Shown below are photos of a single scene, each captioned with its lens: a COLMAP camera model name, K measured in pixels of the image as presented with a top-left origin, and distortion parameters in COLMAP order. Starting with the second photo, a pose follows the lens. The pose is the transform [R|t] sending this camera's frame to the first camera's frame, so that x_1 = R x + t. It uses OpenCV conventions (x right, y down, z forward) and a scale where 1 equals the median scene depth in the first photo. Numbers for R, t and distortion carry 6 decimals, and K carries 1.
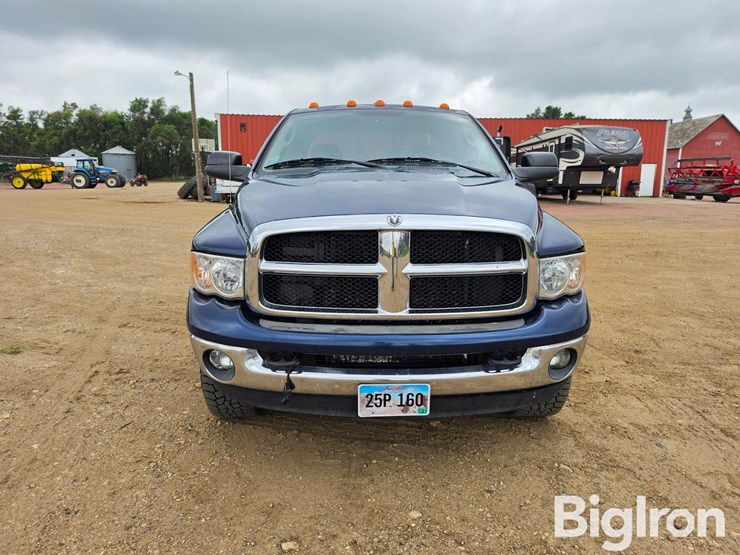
lens RADIAL K [[515.6, 0, 369.6], [0, 515.6, 291.1], [0, 0, 1]] dist [0.027255, -0.032738]
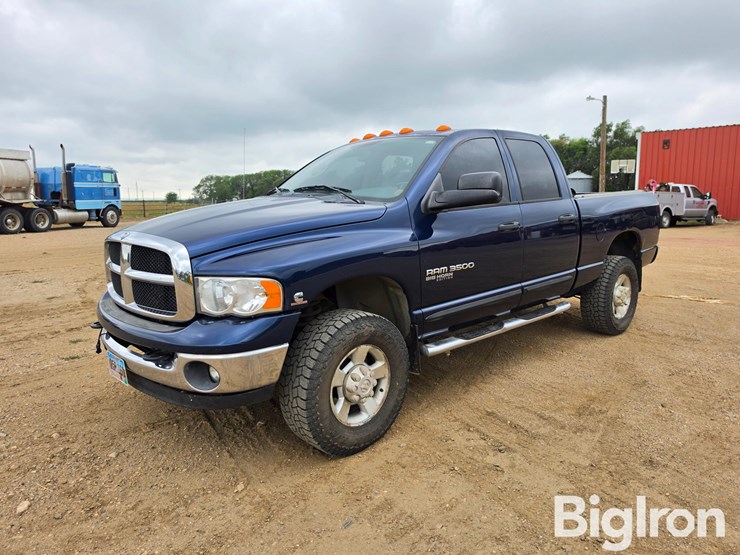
lens RADIAL K [[515.6, 0, 367.0], [0, 515.6, 276.0], [0, 0, 1]] dist [0.027255, -0.032738]
pose [[0.649811, 0.098781, -0.753650, 0.046746], [-0.151438, 0.988466, -0.001015, -0.003851], [0.744857, 0.114791, 0.657276, 0.017474]]
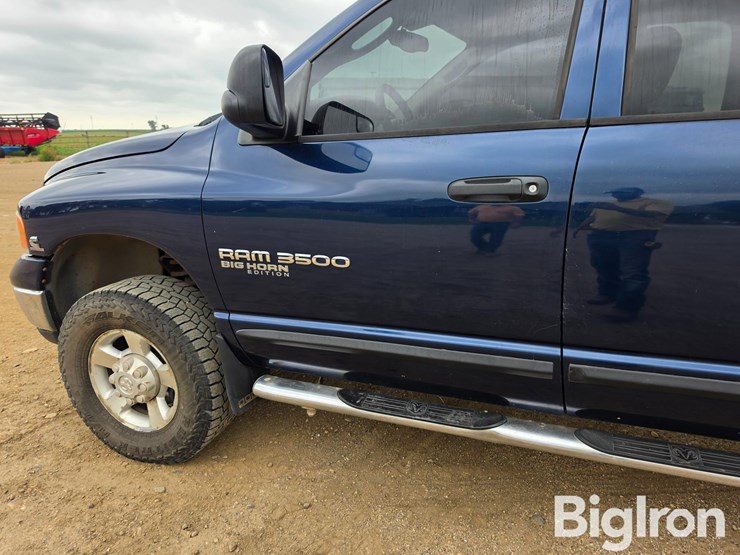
lens RADIAL K [[515.6, 0, 359.2], [0, 515.6, 277.2], [0, 0, 1]] dist [0.027255, -0.032738]
pose [[-0.410012, 0.239509, -0.880071, 0.035507], [-0.188737, 0.921741, 0.338779, -0.014406], [0.892339, 0.305006, -0.332720, 0.068727]]
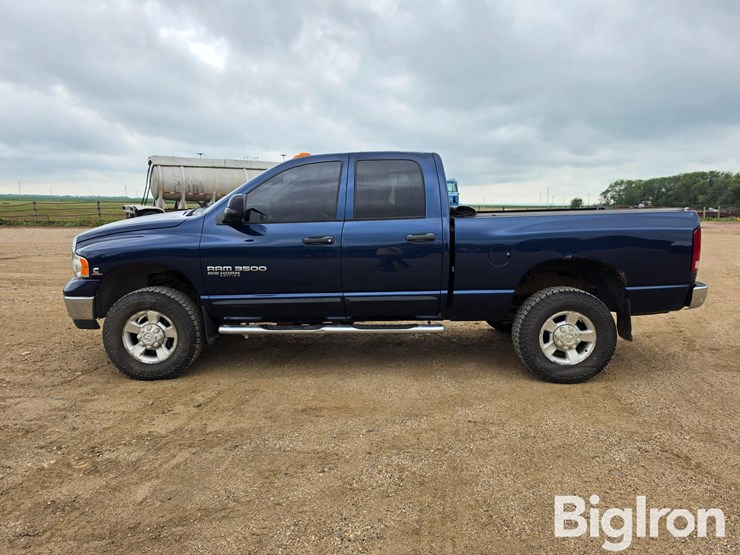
lens RADIAL K [[515.6, 0, 364.6], [0, 515.6, 271.4], [0, 0, 1]] dist [0.027255, -0.032738]
pose [[-0.066175, 0.119272, -0.990654, 0.077235], [-0.221280, 0.966354, 0.131127, -0.017552], [0.972963, 0.227889, -0.037556, 0.074490]]
